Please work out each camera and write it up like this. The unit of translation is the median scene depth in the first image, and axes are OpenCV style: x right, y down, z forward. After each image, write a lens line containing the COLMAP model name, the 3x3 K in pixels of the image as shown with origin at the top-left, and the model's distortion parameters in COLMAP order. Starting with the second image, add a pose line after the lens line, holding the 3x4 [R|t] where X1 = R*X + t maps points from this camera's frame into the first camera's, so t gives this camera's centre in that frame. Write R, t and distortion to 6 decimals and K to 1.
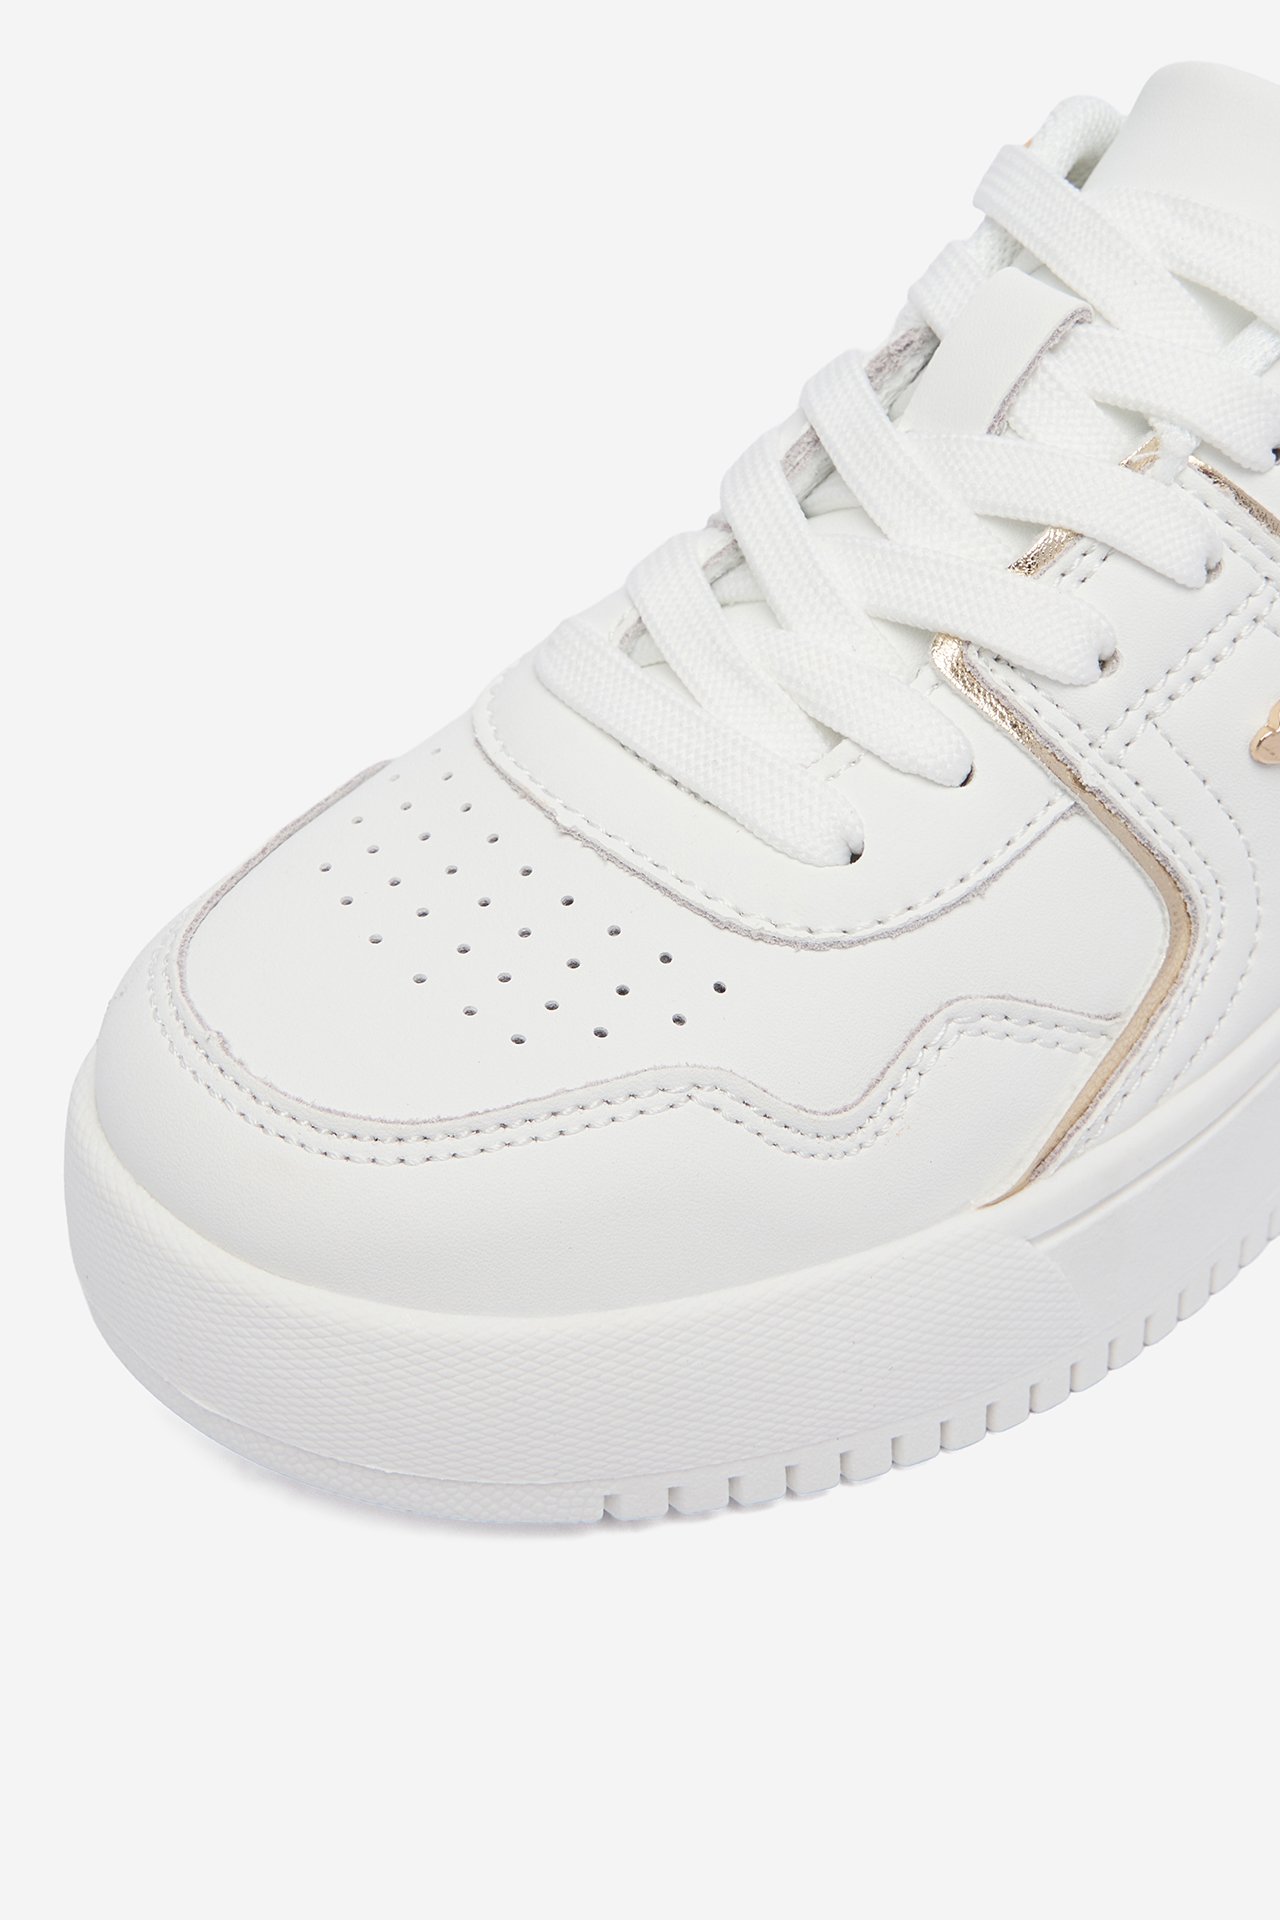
lens RADIAL K [[3240.0, 0, 651.5], [0, 3240.0, 960.1], [0, 0, 1]] dist [-0.013558, 0.000000]
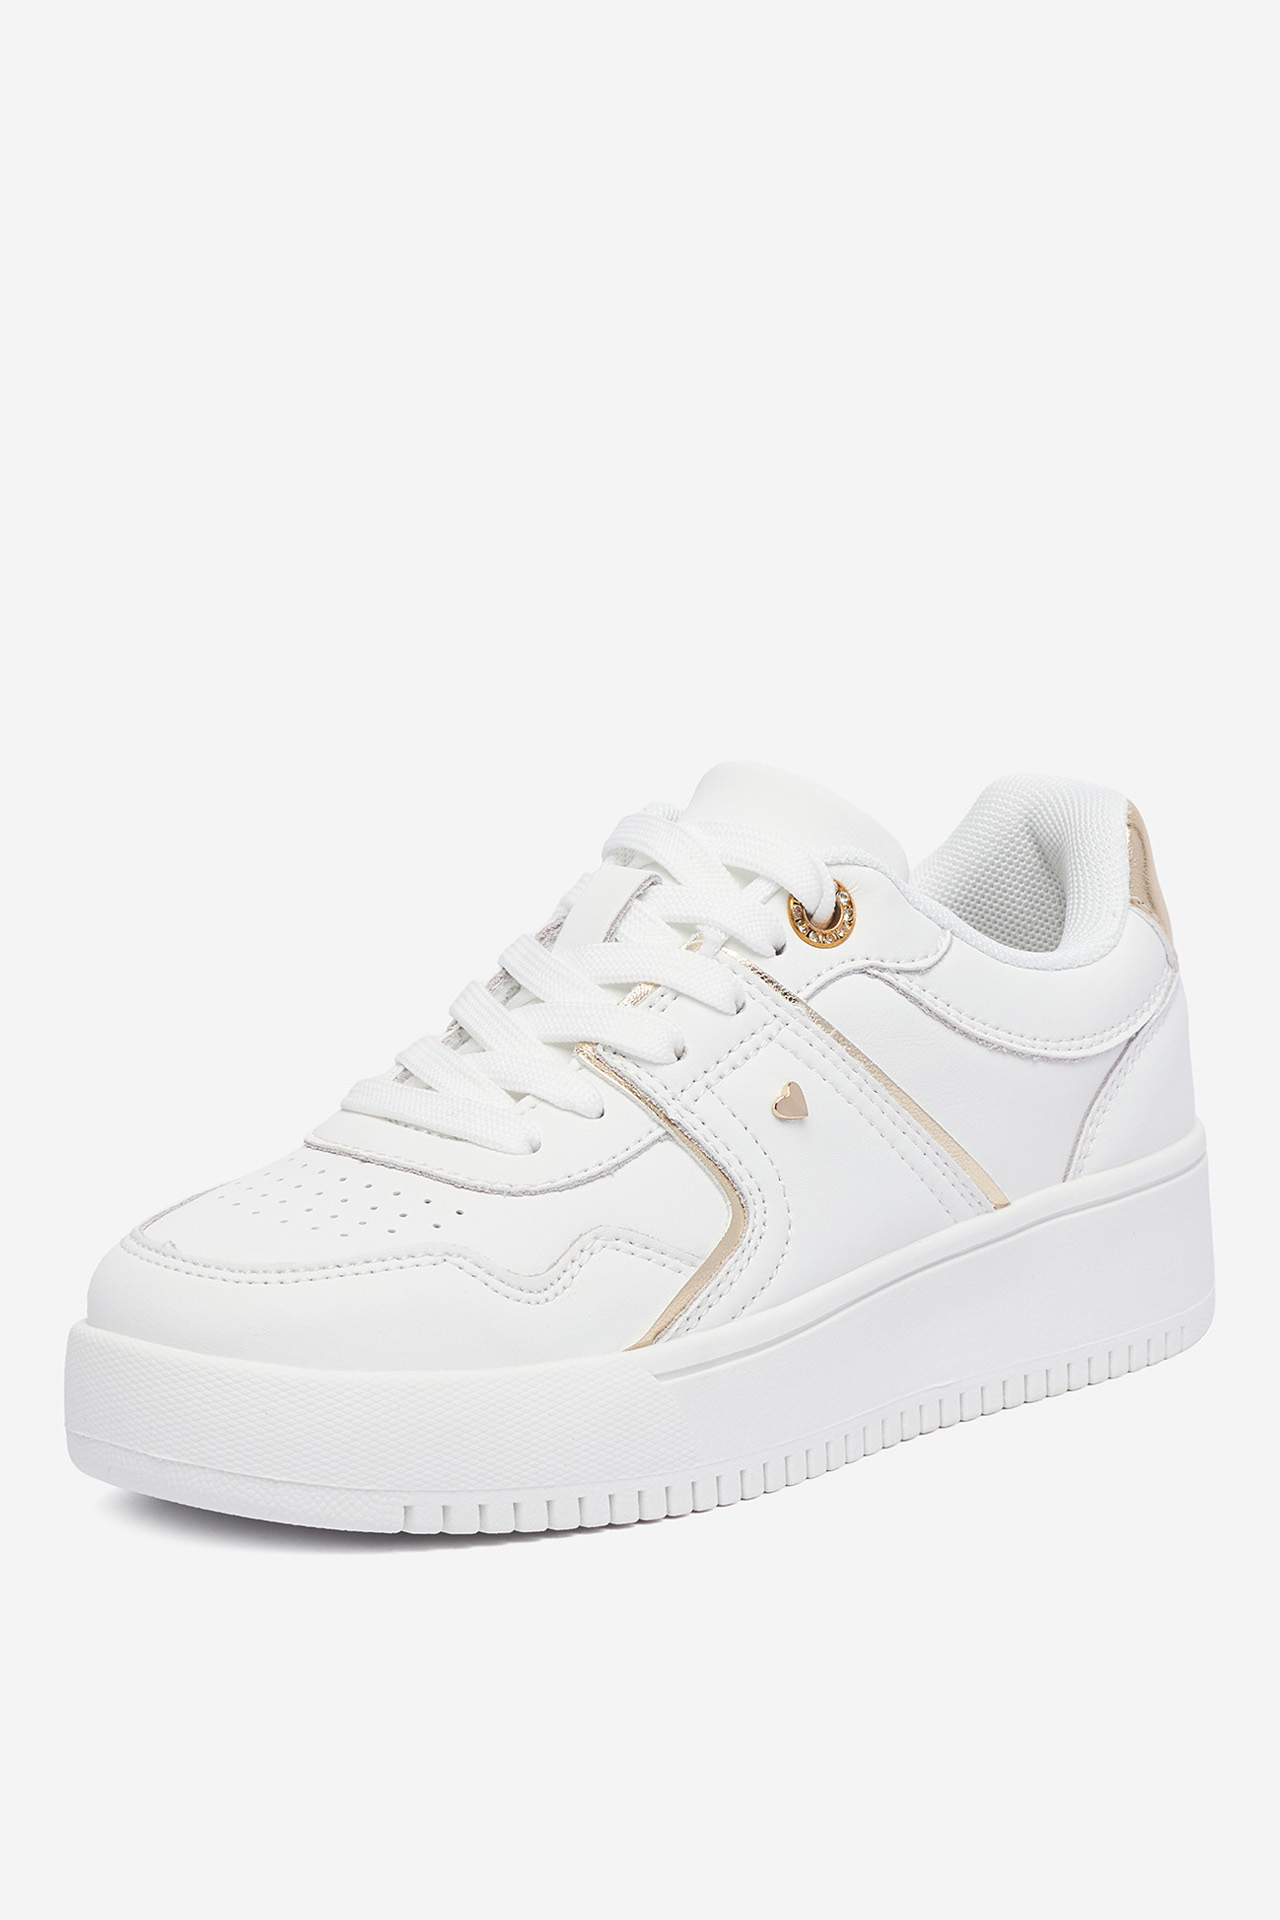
lens RADIAL K [[4160.0, 0, 636.9], [0, 4160.0, 958.8], [0, 0, 1]] dist [0.077179, 0.000000]
pose [[0.997128, -0.042103, 0.062950, -0.017688], [0.062588, 0.926132, -0.371972, 0.675643], [-0.042639, 0.374844, 0.926107, -1.047195]]
